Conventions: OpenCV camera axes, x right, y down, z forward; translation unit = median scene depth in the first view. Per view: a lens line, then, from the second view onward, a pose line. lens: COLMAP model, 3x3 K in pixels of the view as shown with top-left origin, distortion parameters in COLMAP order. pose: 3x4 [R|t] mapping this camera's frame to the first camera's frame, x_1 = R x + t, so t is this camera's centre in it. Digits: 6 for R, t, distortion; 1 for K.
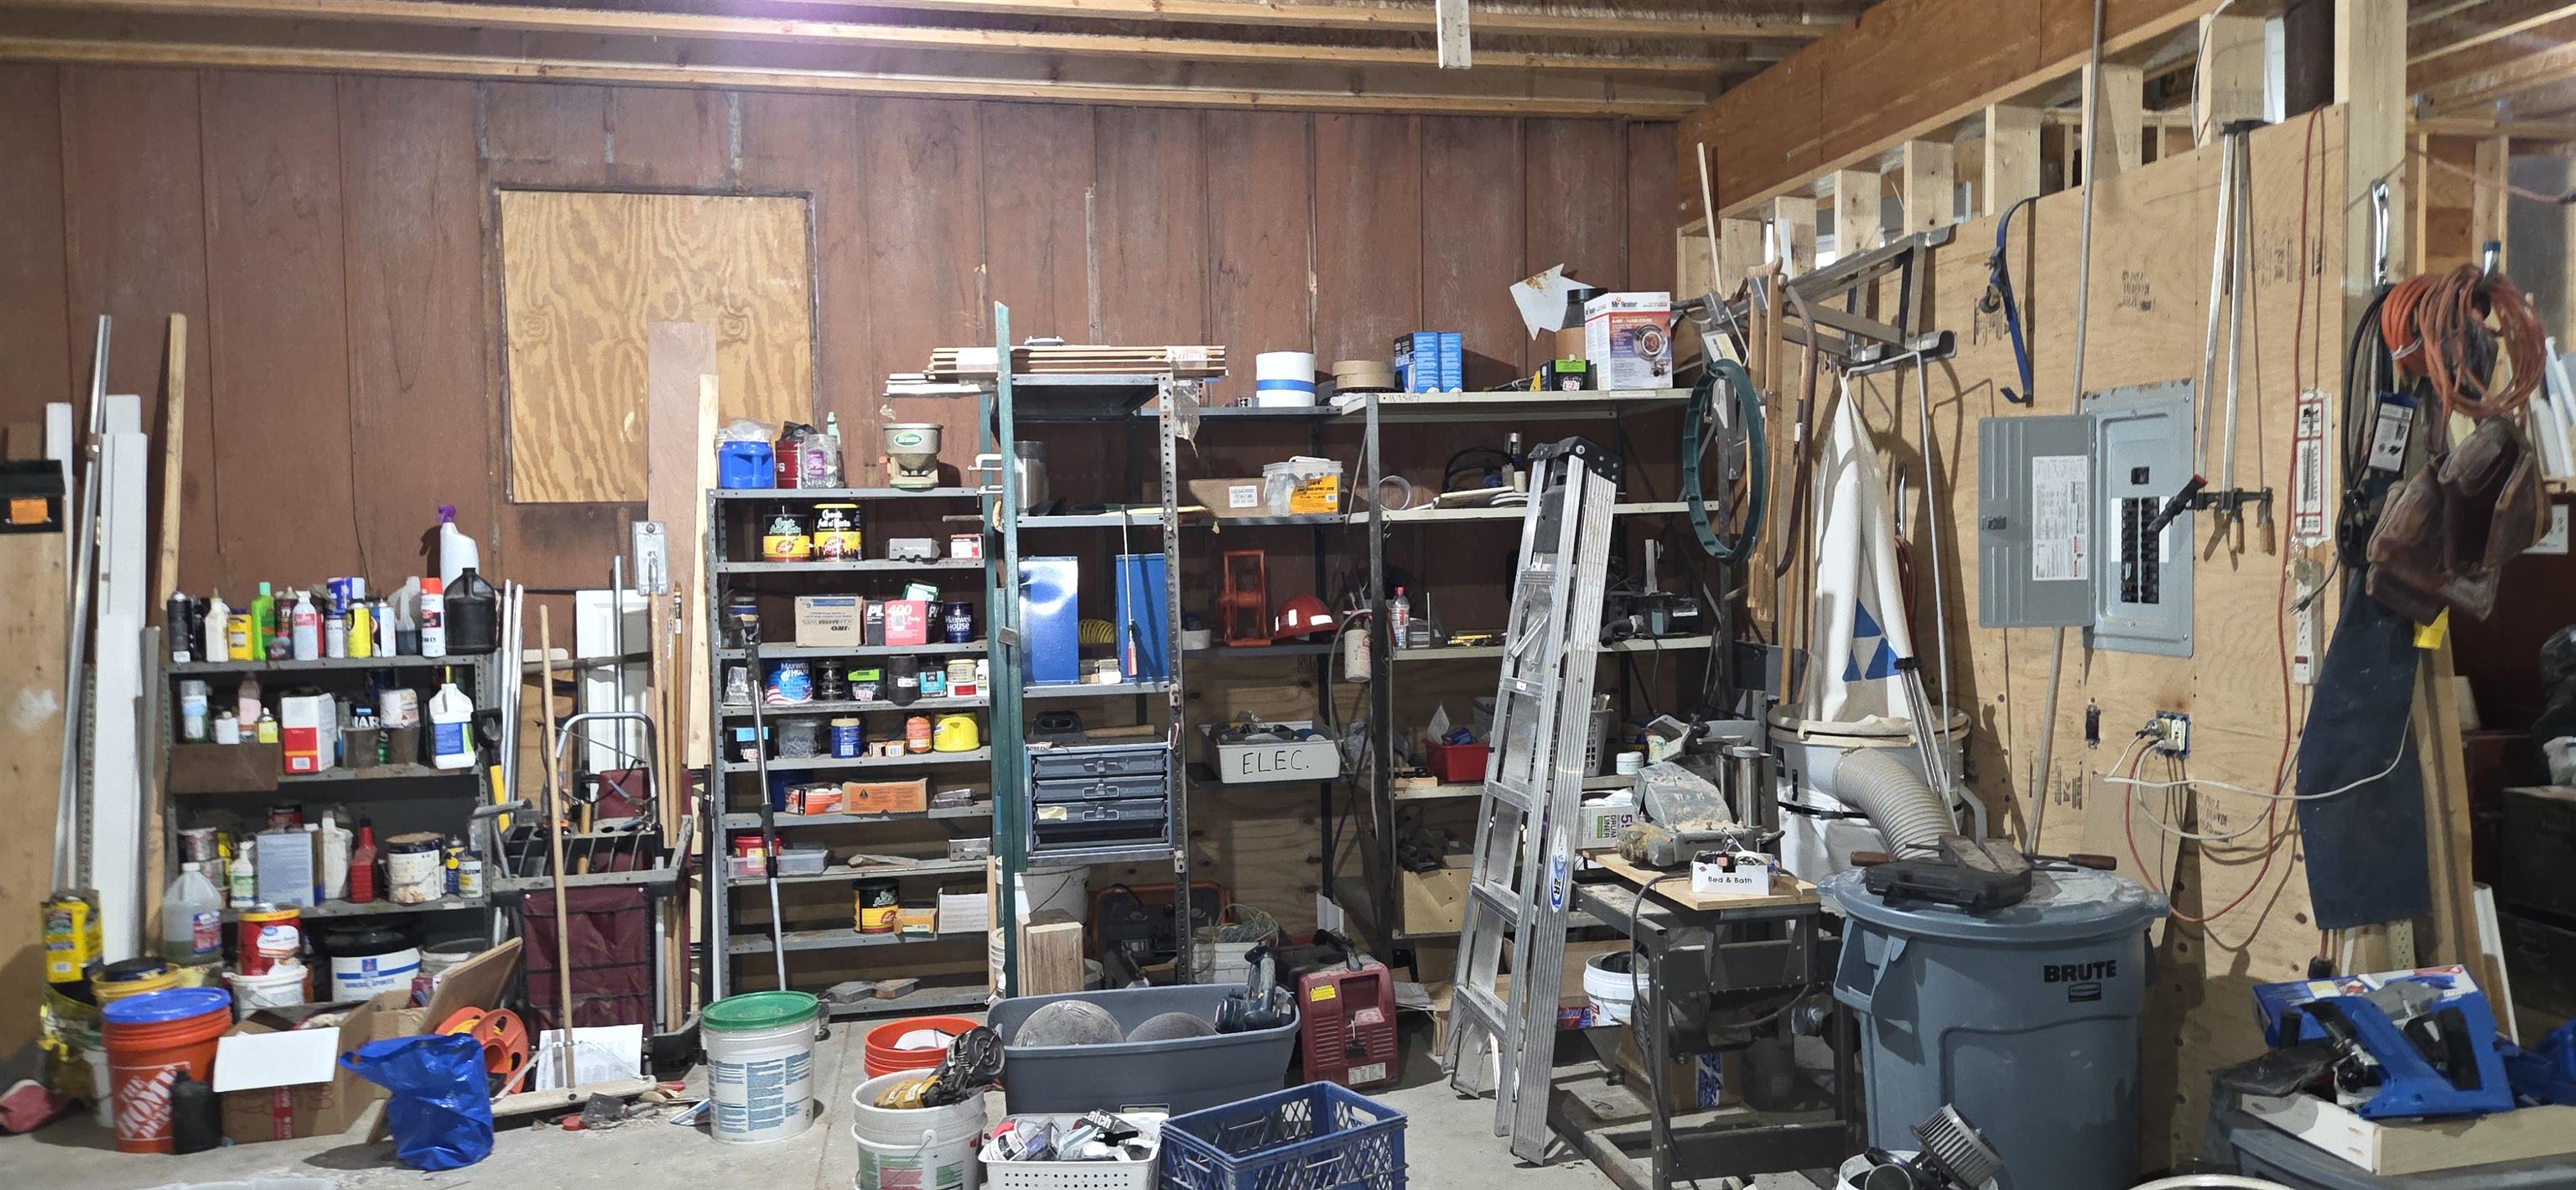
lens RADIAL K [[1711.9, 0, 1289.0], [0, 1711.9, 626.5], [0, 0, 1]] dist [0.080971, -0.074254]
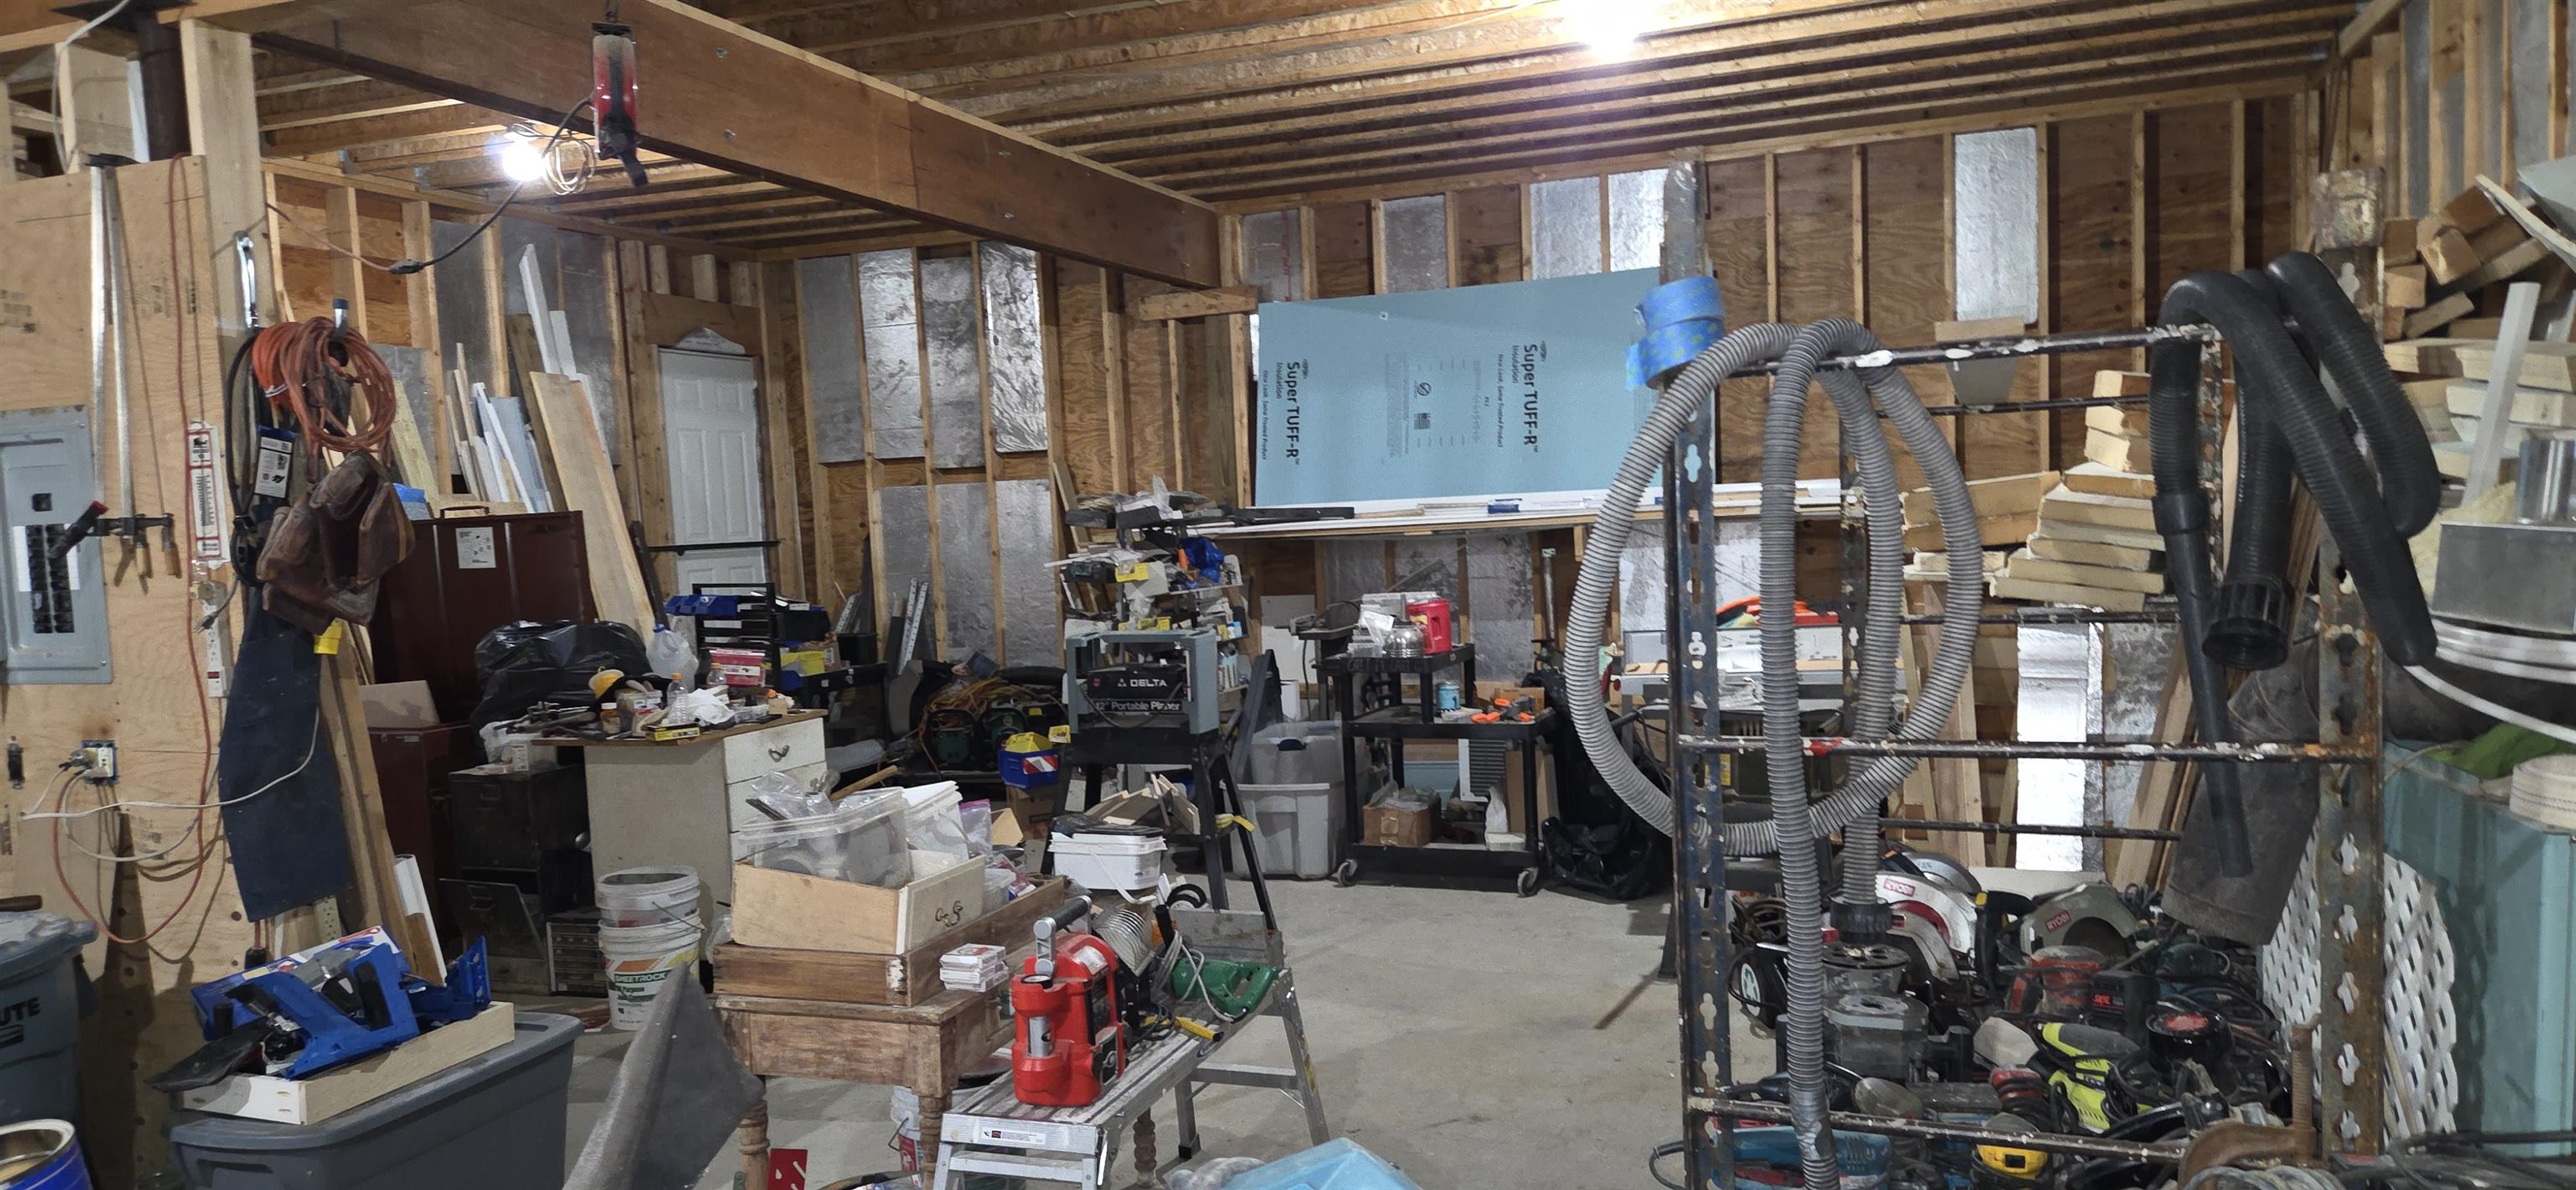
lens RADIAL K [[1711.9, 0, 1289.0], [0, 1711.9, 626.5], [0, 0, 1]] dist [0.080971, -0.074254]
pose [[0.515099, -0.066434, 0.854552, 0.010270], [0.079214, 0.996415, 0.029714, 0.009983], [-0.853462, 0.052387, 0.518515, -0.112634]]
